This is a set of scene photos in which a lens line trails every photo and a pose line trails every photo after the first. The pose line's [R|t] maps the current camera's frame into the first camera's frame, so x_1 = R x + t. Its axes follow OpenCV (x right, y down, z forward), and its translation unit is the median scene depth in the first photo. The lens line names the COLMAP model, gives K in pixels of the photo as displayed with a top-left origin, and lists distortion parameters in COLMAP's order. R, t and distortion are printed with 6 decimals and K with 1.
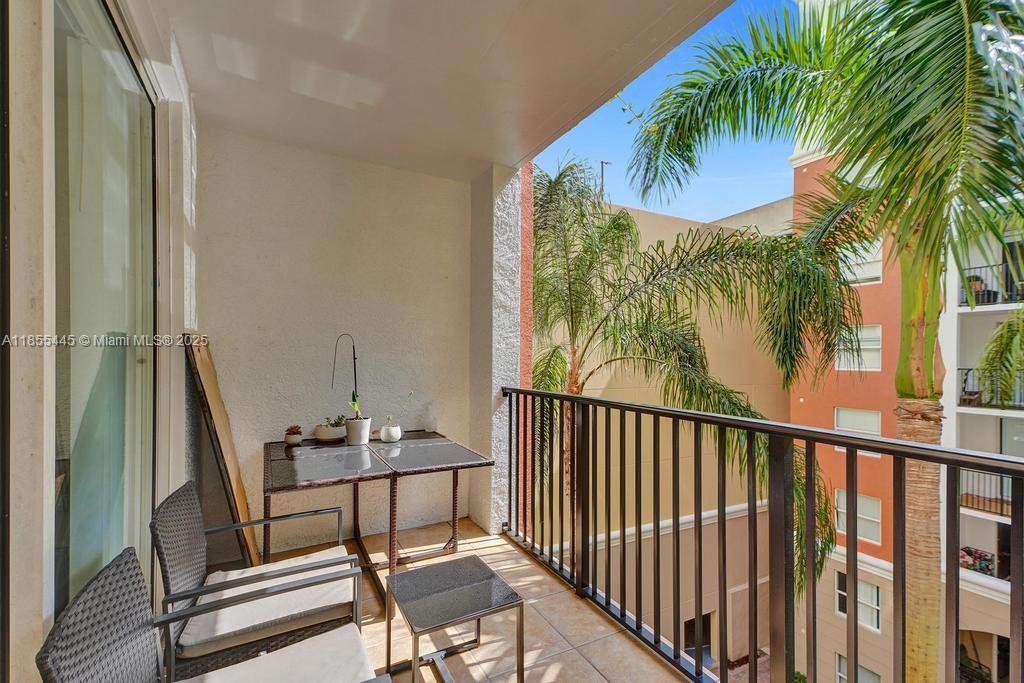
lens RADIAL K [[452.1, 0, 507.0], [0, 452.1, 356.1], [0, 0, 1]] dist [0.034614, -0.008180]
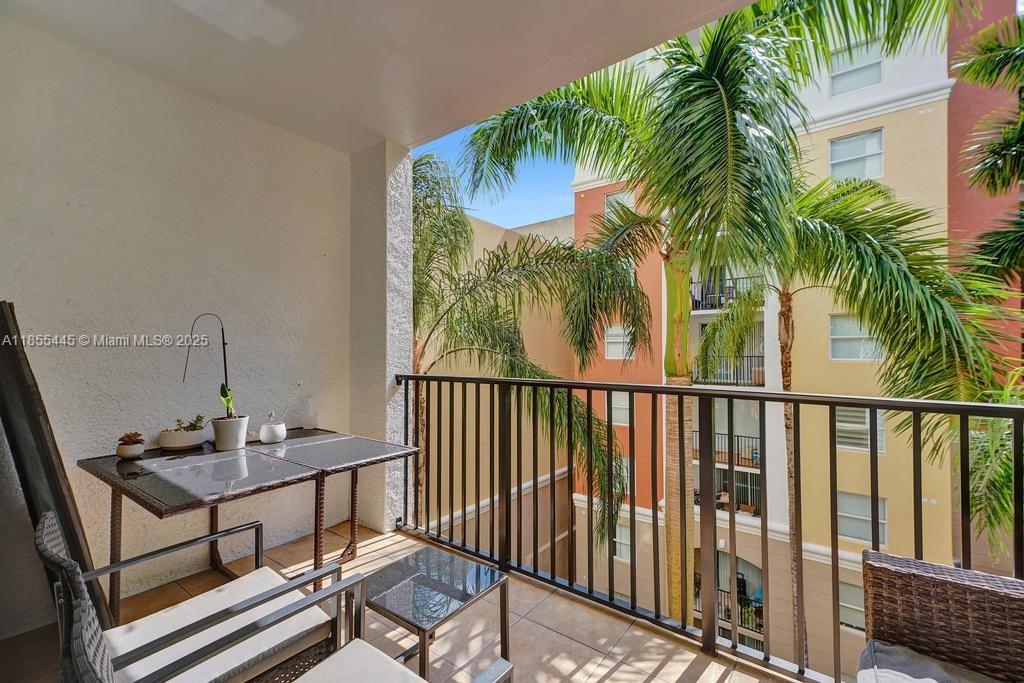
lens RADIAL K [[452.1, 0, 510.0], [0, 452.1, 343.1], [0, 0, 1]] dist [0.034614, -0.008180]
pose [[0.900668, 0.002622, 0.434499, -0.209047], [0.004307, 0.999879, -0.014962, 0.016983], [-0.434486, 0.015348, 0.900548, 0.037268]]
